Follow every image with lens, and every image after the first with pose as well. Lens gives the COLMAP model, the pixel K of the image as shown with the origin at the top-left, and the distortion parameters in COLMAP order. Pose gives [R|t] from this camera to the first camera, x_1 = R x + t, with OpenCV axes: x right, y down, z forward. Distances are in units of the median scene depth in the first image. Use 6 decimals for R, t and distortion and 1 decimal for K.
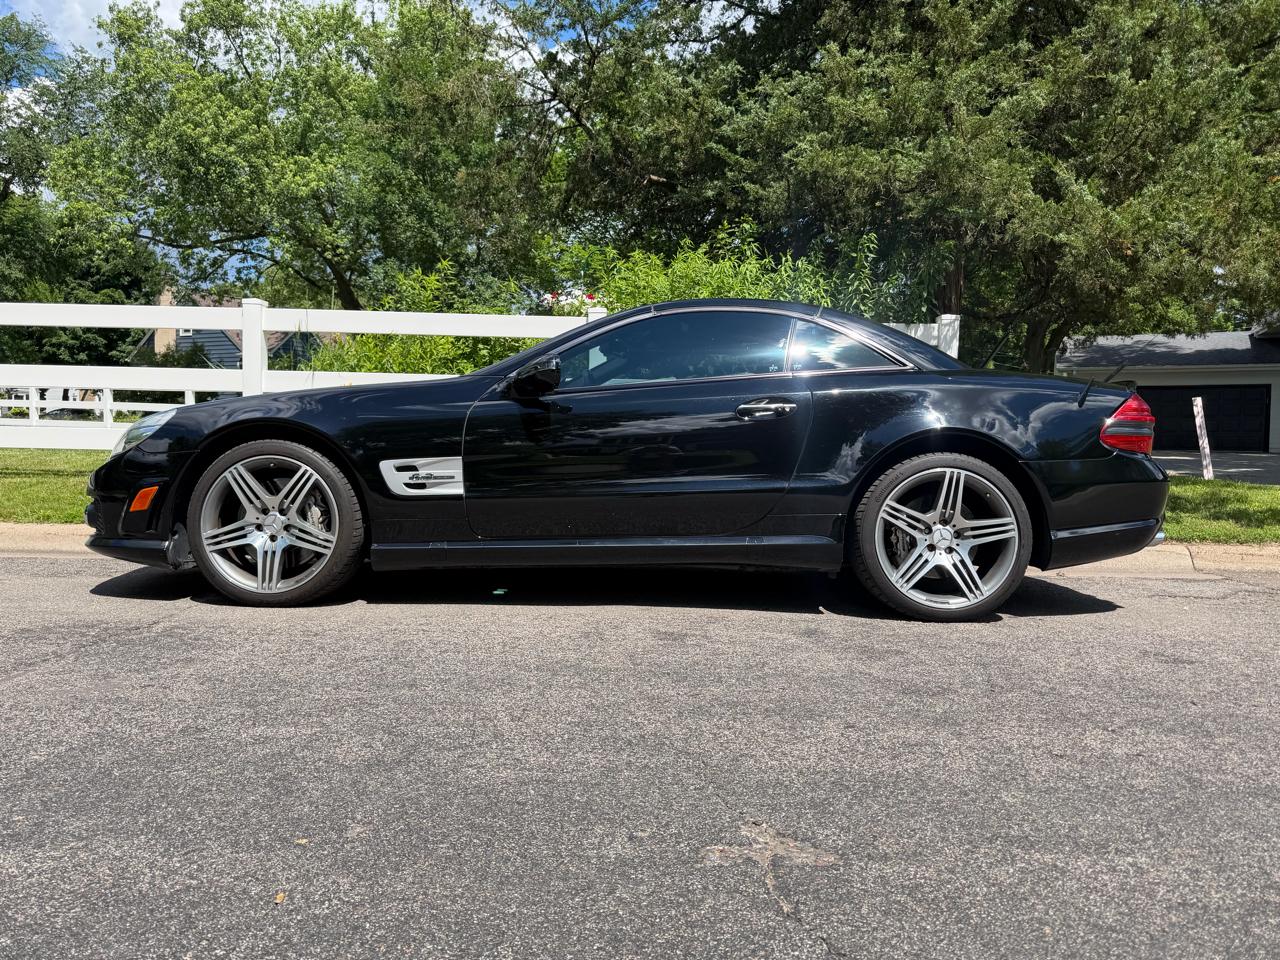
lens RADIAL K [[922.3, 0, 648.0], [0, 922.3, 466.3], [0, 0, 1]] dist [0.010446, -0.014482]
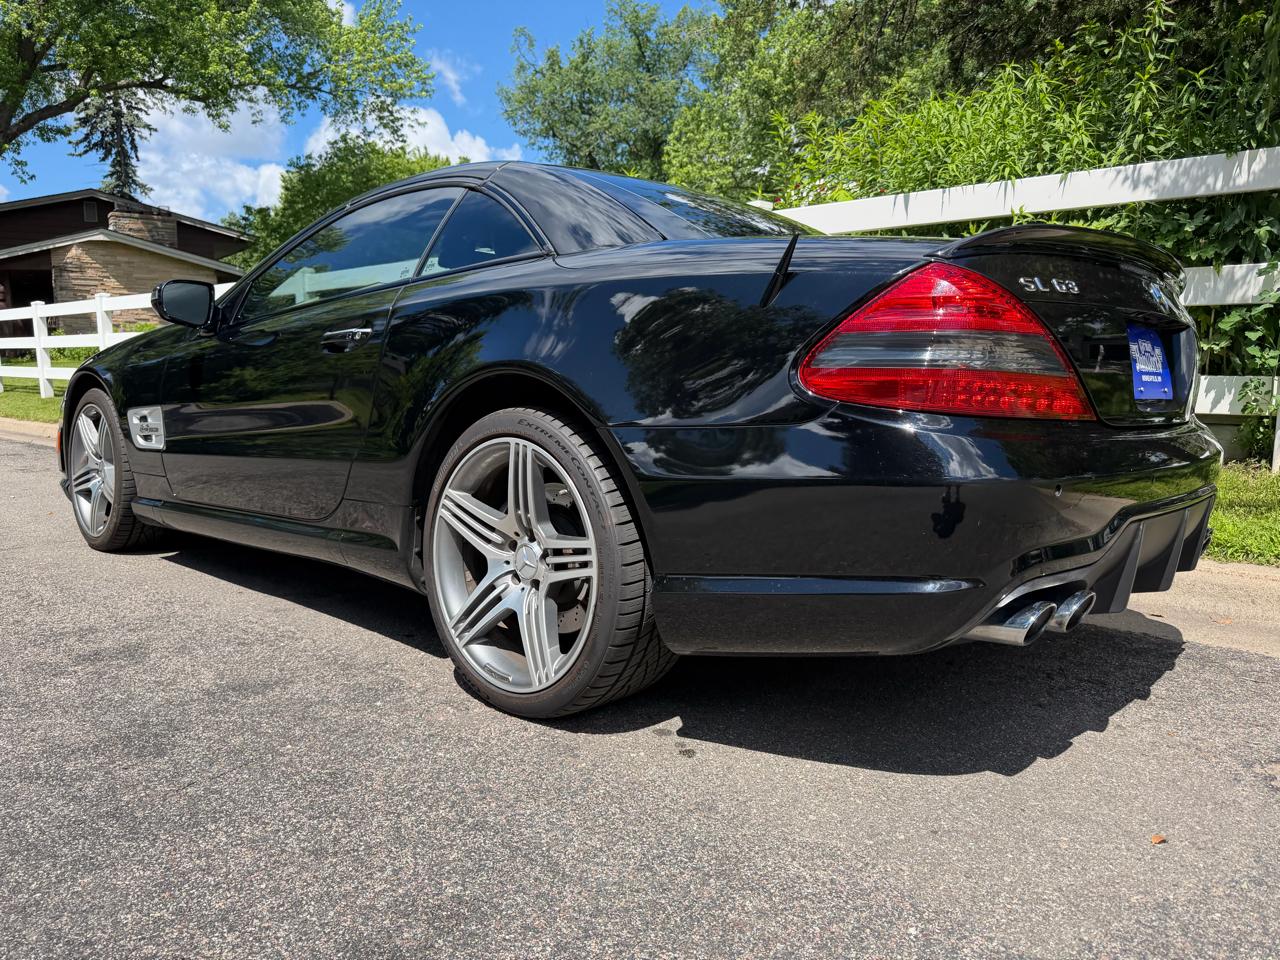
lens RADIAL K [[922.3, 0, 639.6], [0, 922.3, 476.1], [0, 0, 1]] dist [0.010446, -0.014482]
pose [[0.745060, 0.058730, -0.664407, 0.728077], [0.001796, 0.995936, 0.090049, -0.023089], [0.666995, -0.068285, 0.741926, 0.633362]]
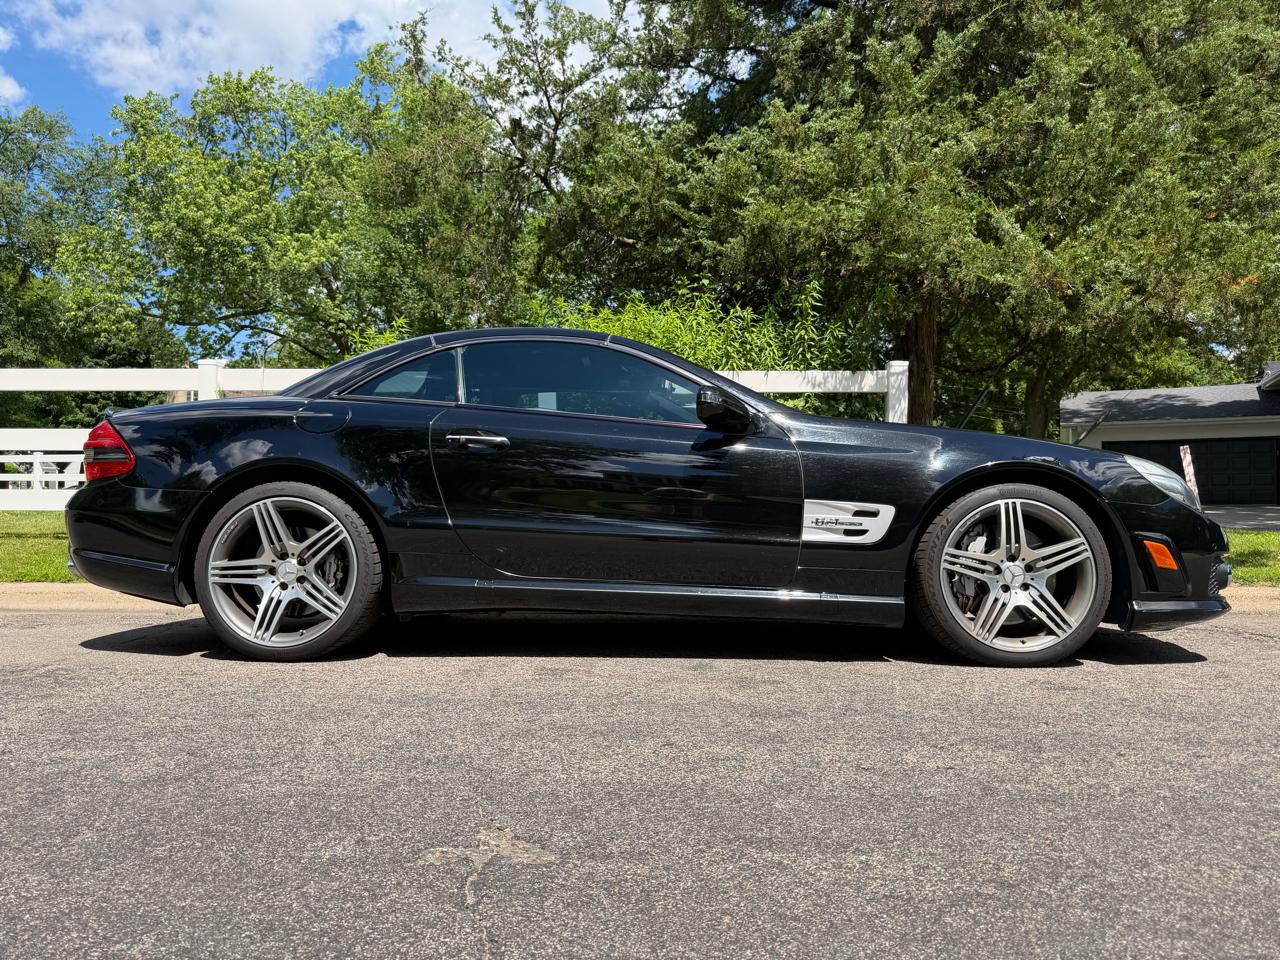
lens RADIAL K [[922.3, 0, 638.9], [0, 922.3, 487.2], [0, 0, 1]] dist [0.010446, -0.014482]
pose [[0.999485, -0.018626, -0.026147, 0.128962], [0.017280, 0.998558, -0.050818, 0.033970], [0.027056, 0.050340, 0.998366, 0.004047]]
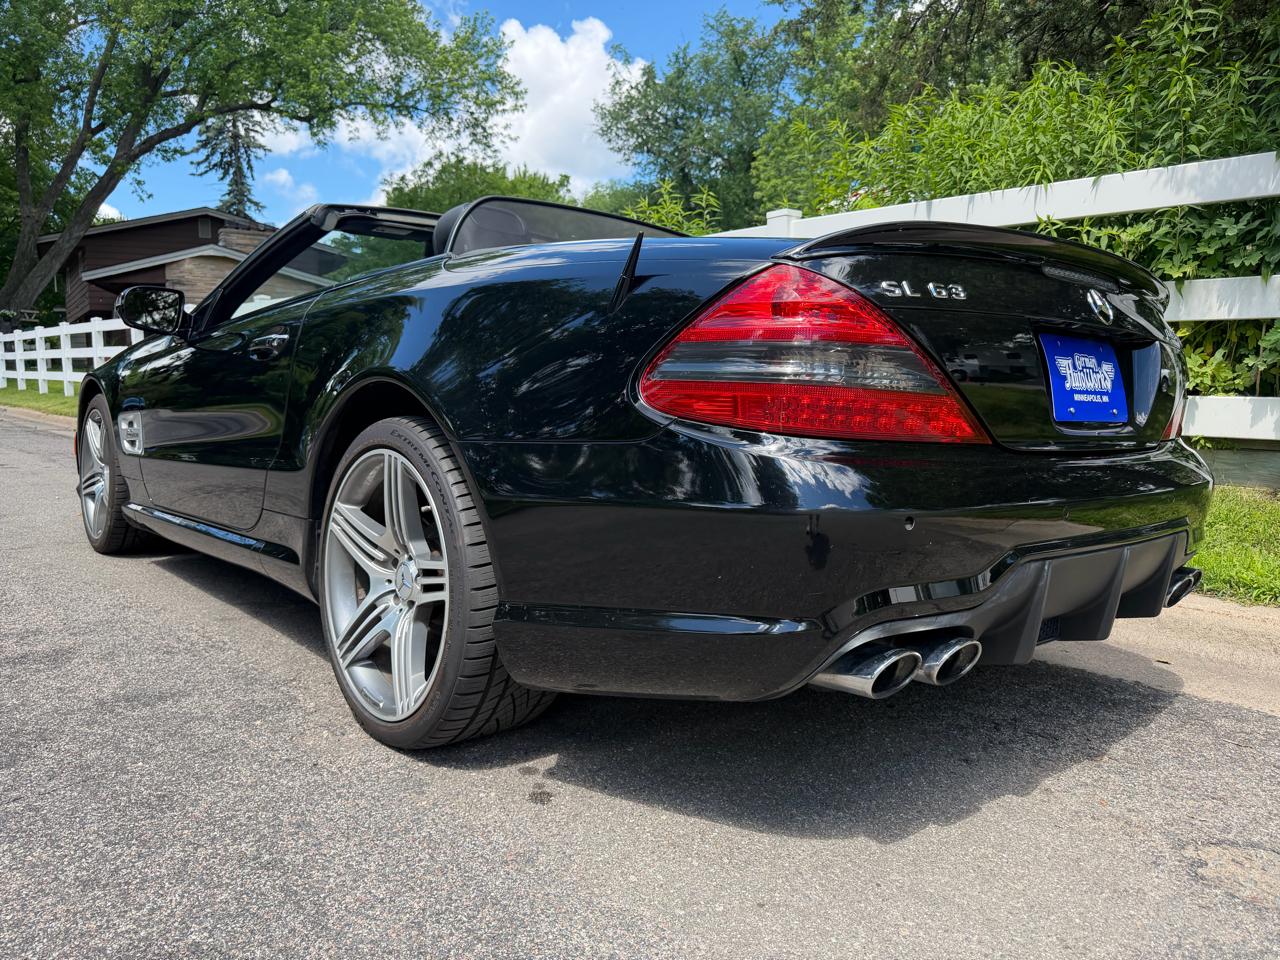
lens RADIAL K [[922.3, 0, 638.4], [0, 922.3, 479.0], [0, 0, 1]] dist [0.010446, -0.014482]
pose [[0.671793, 0.067114, -0.737692, 0.786504], [-0.012998, 0.996802, 0.078851, -0.023347], [0.740625, -0.043383, 0.670517, 0.742739]]
